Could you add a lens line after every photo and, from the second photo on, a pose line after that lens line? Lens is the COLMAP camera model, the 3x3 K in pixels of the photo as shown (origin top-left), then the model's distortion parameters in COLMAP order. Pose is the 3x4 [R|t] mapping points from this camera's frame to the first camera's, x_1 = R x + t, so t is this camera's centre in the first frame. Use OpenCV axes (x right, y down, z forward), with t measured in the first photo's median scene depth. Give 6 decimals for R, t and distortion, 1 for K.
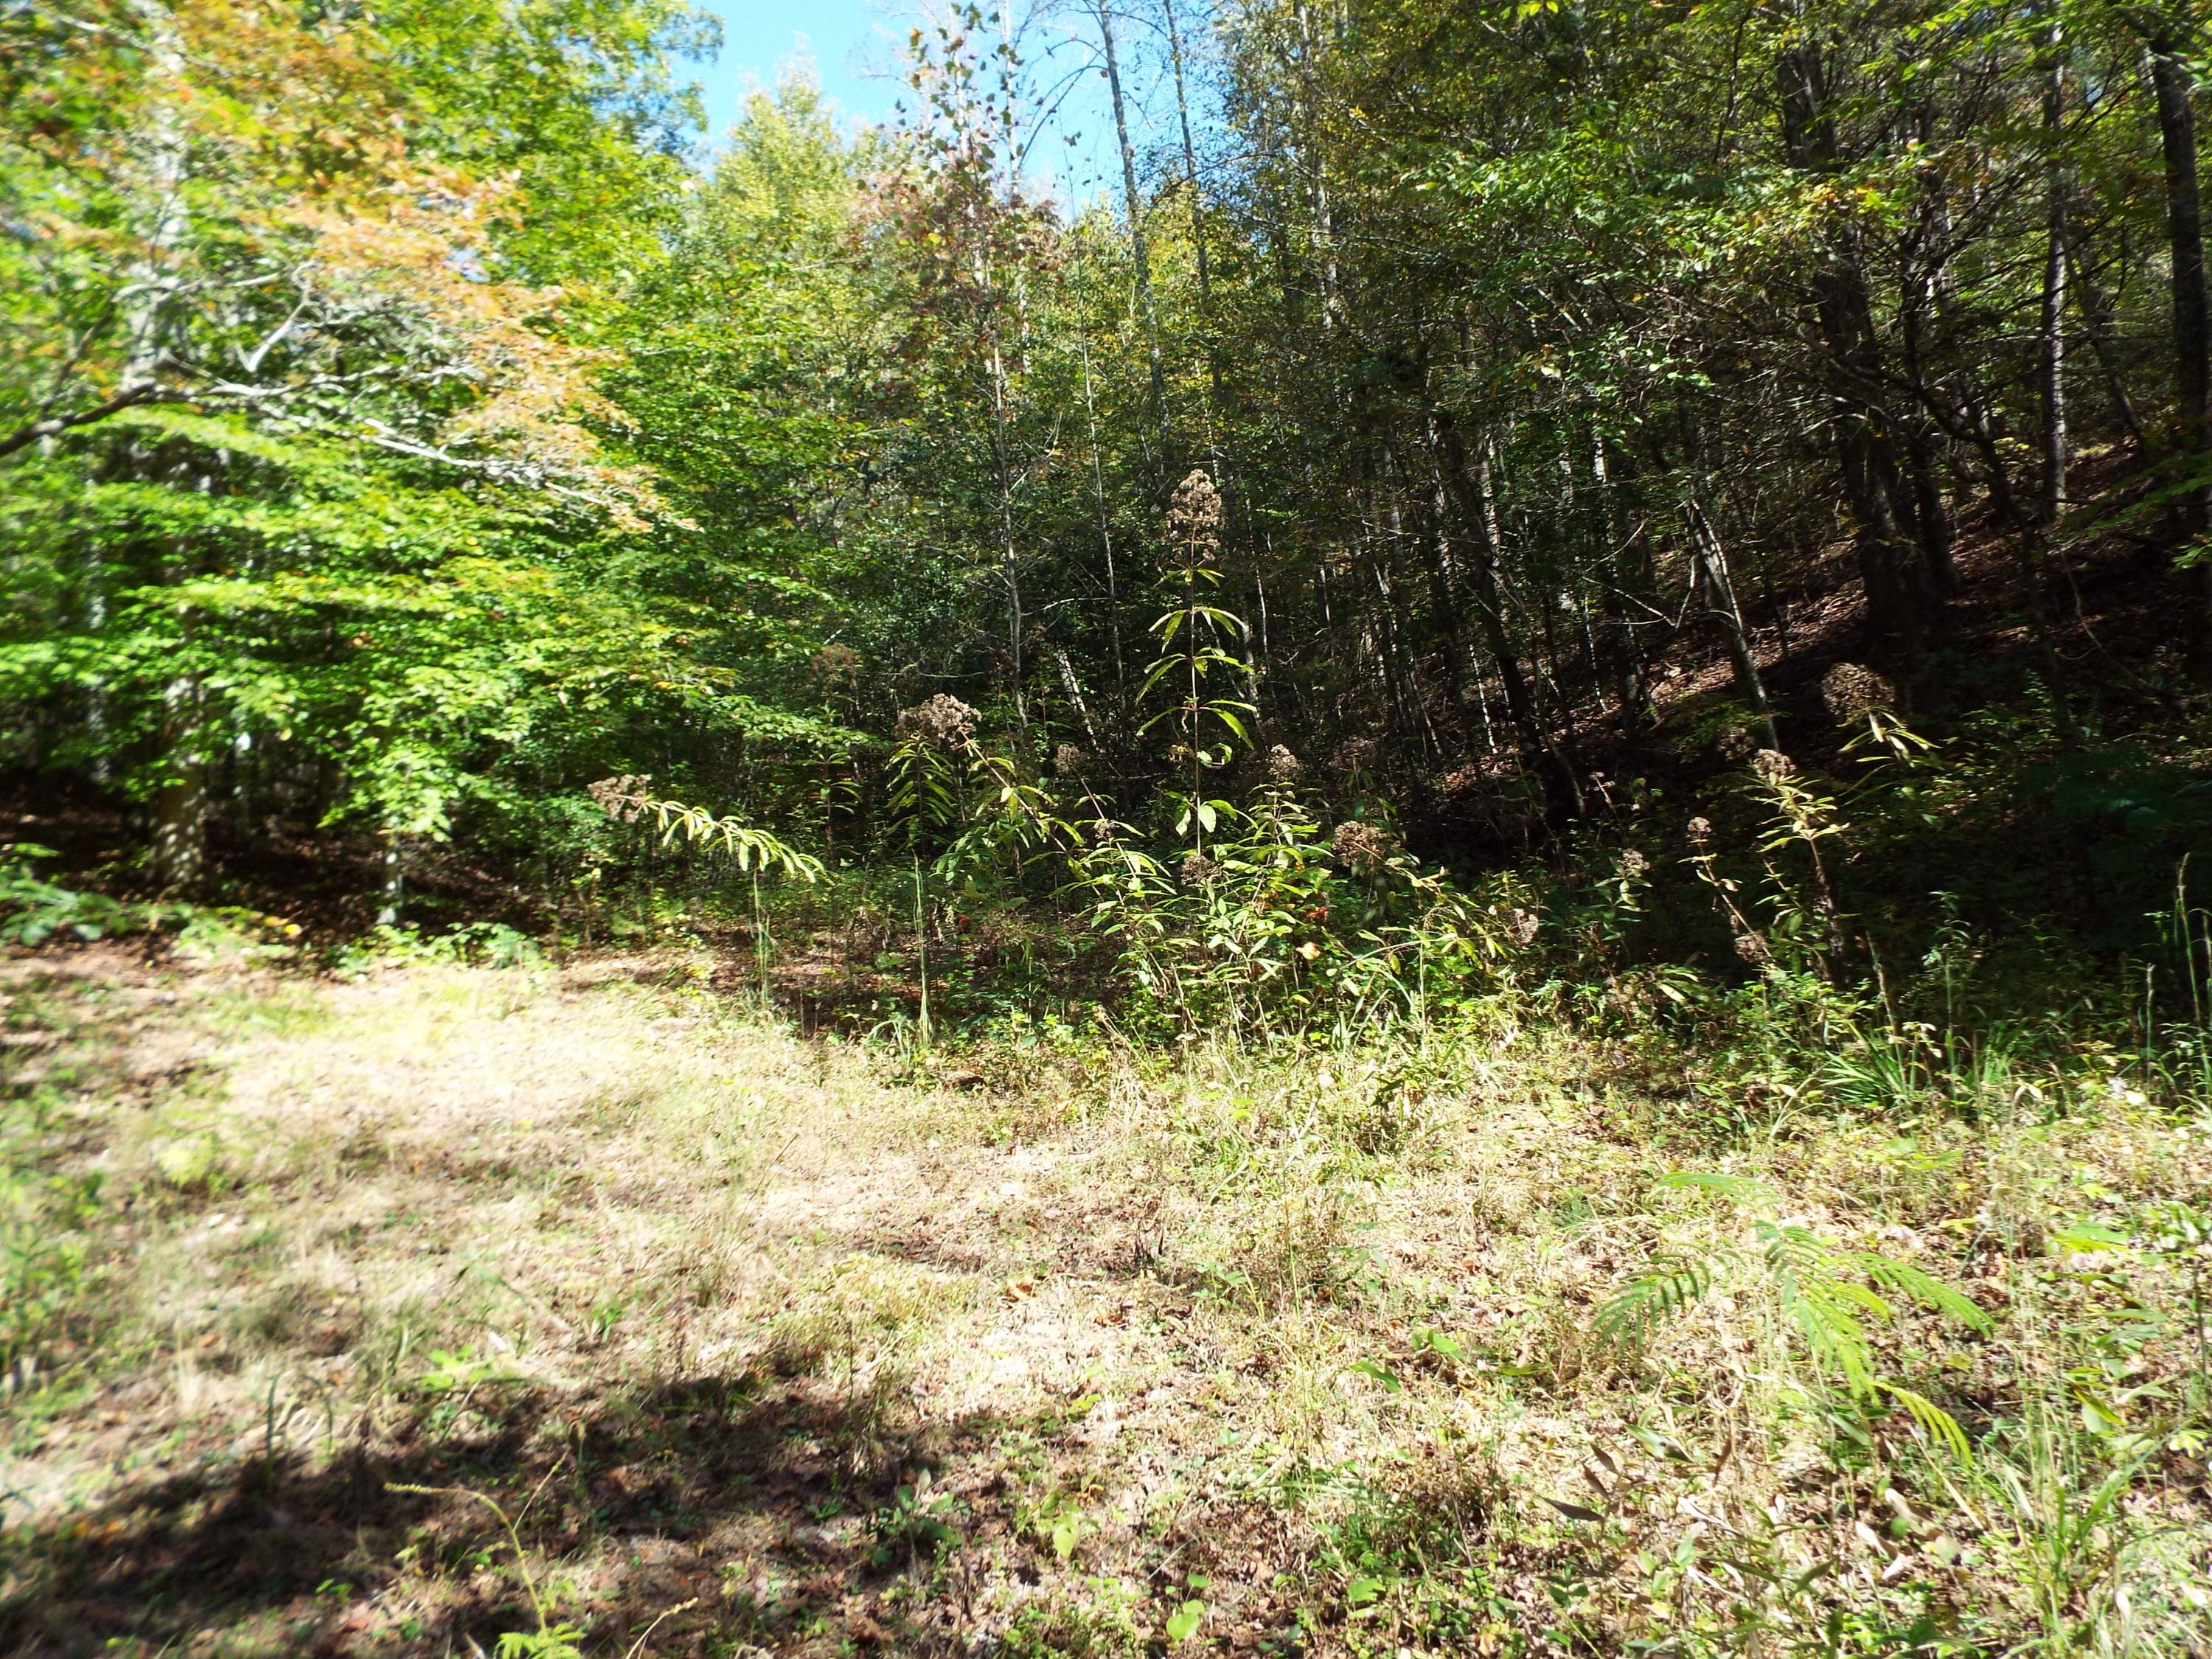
lens RADIAL K [[1642.3, 0, 1144.4], [0, 1642.3, 815.8], [0, 0, 1]] dist [-0.023547, 0.043240]
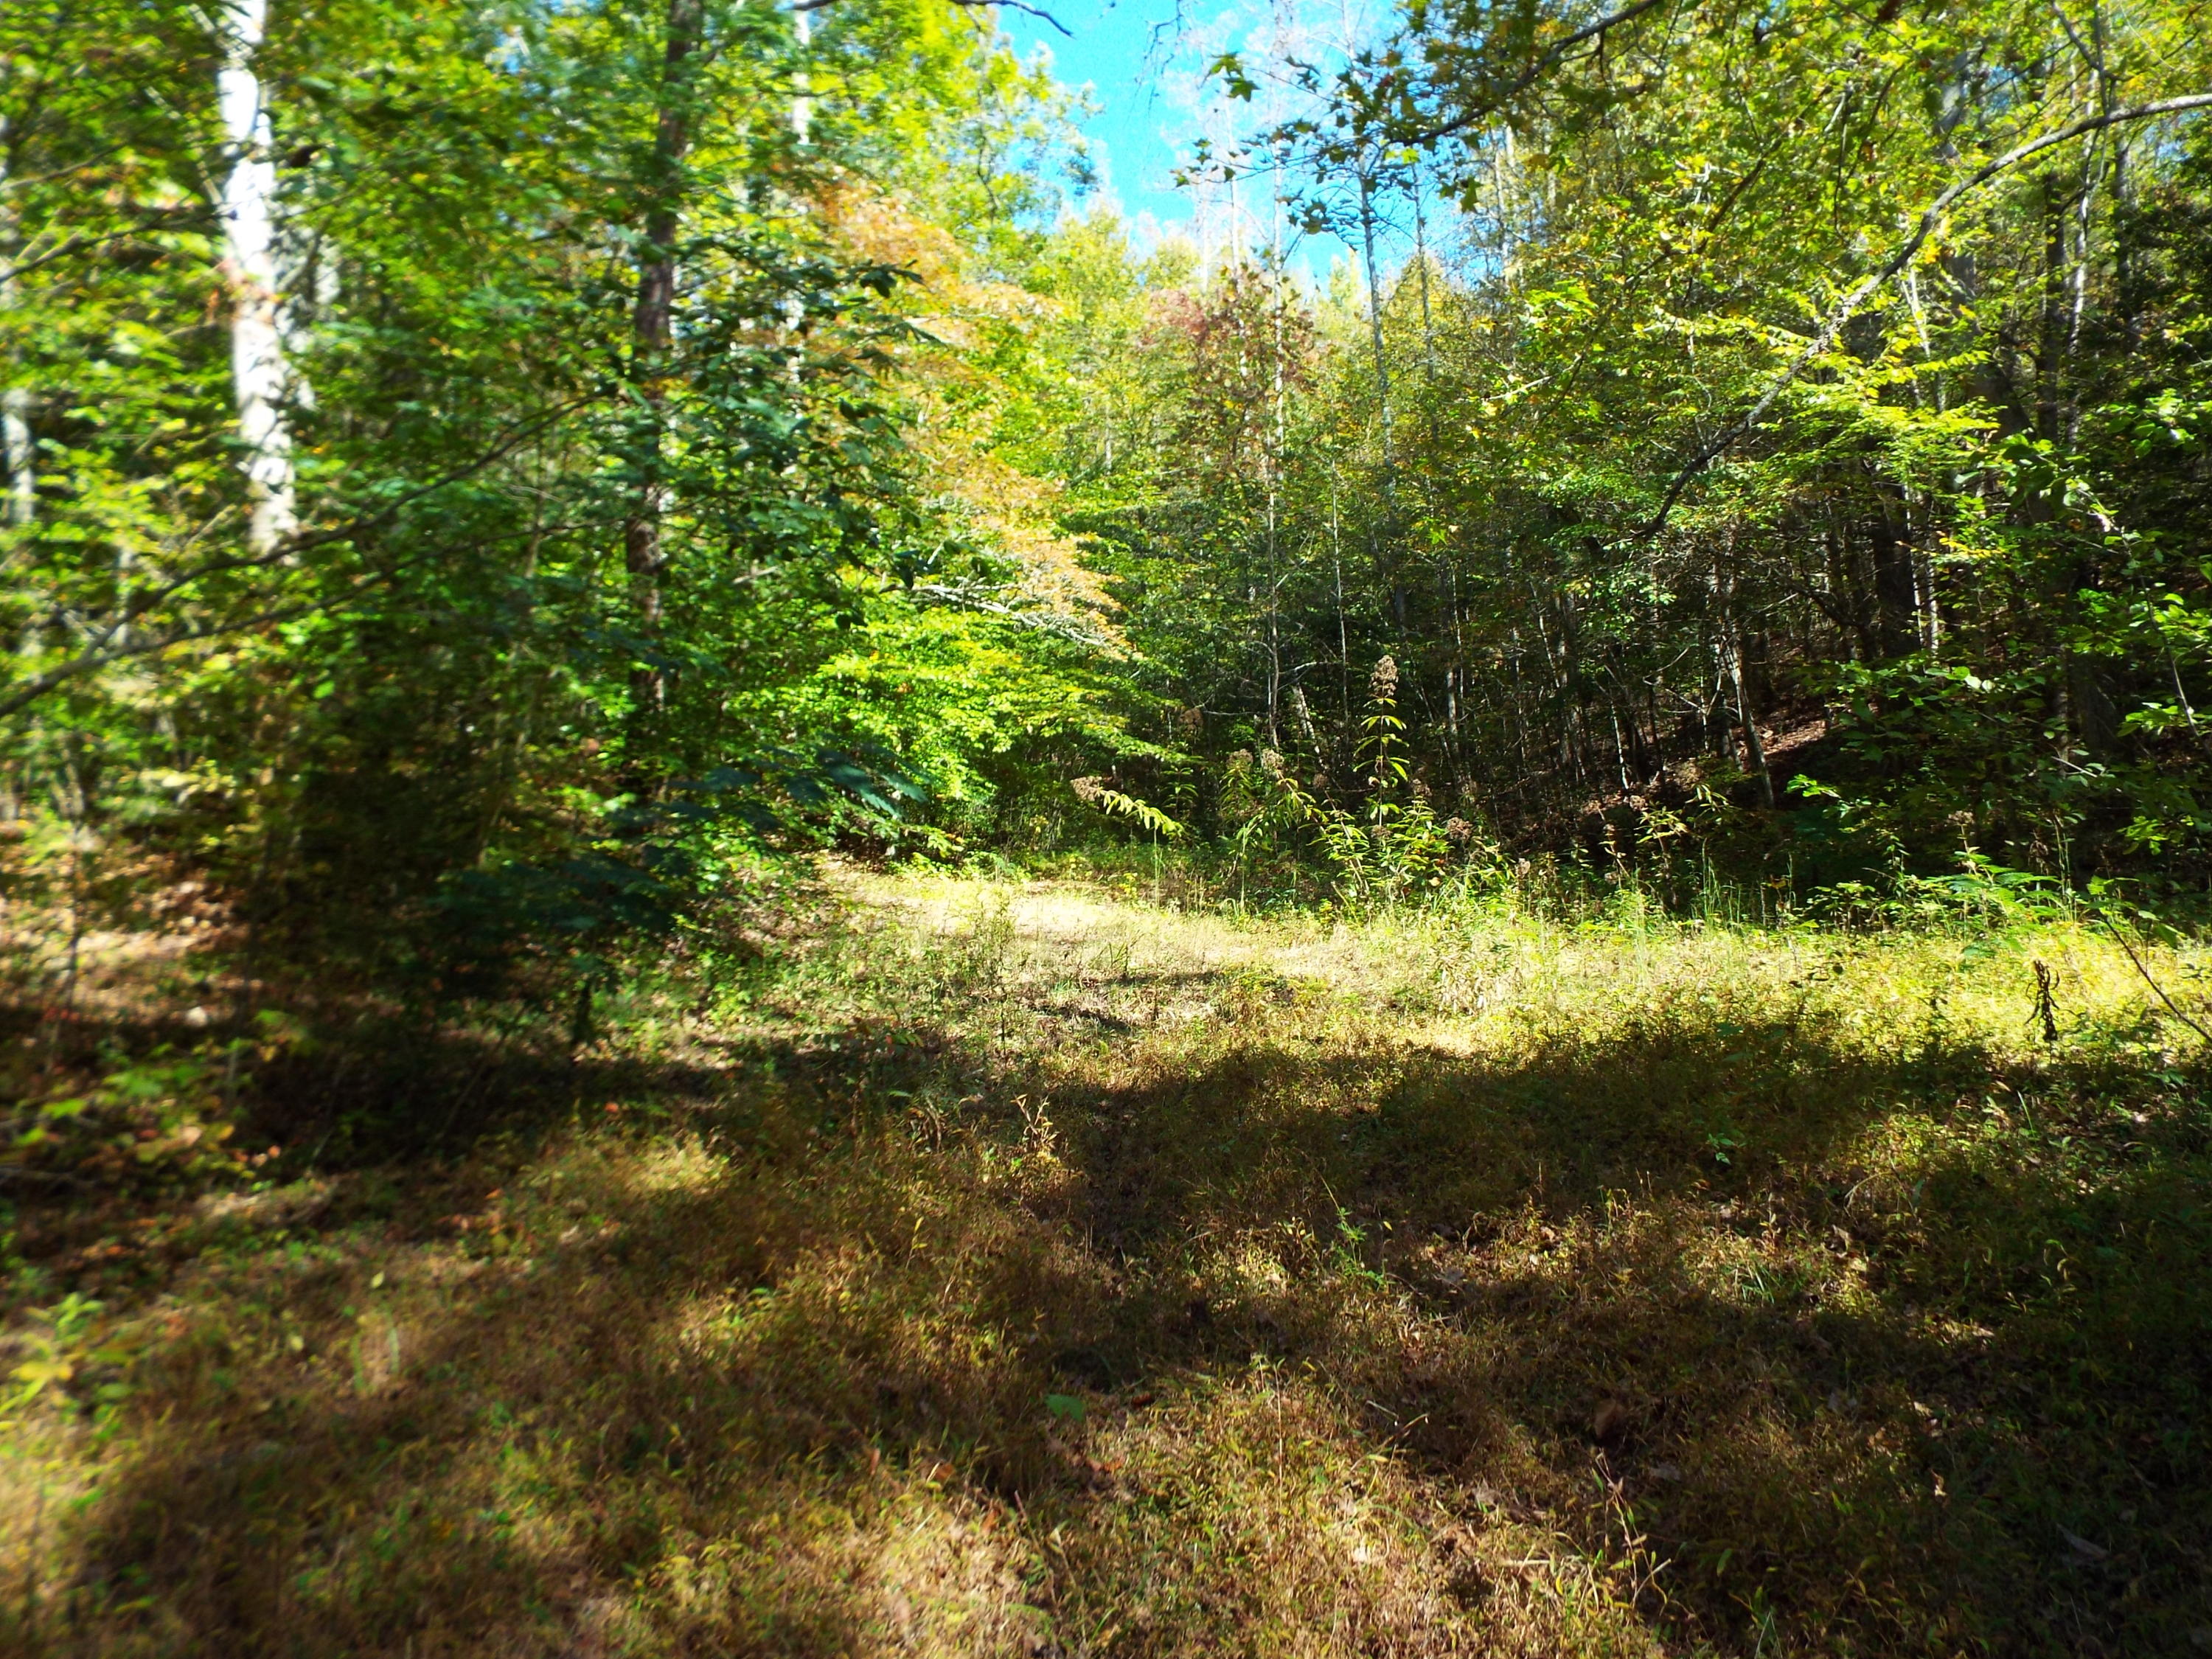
lens RADIAL K [[1642.3, 0, 1109.8], [0, 1642.3, 826.8], [0, 0, 1]] dist [-0.023547, 0.043240]
pose [[0.987209, 0.054348, -0.149885, 0.003691], [-0.053944, 0.998521, 0.006763, 0.017044], [0.150031, 0.001409, 0.988680, -0.771019]]
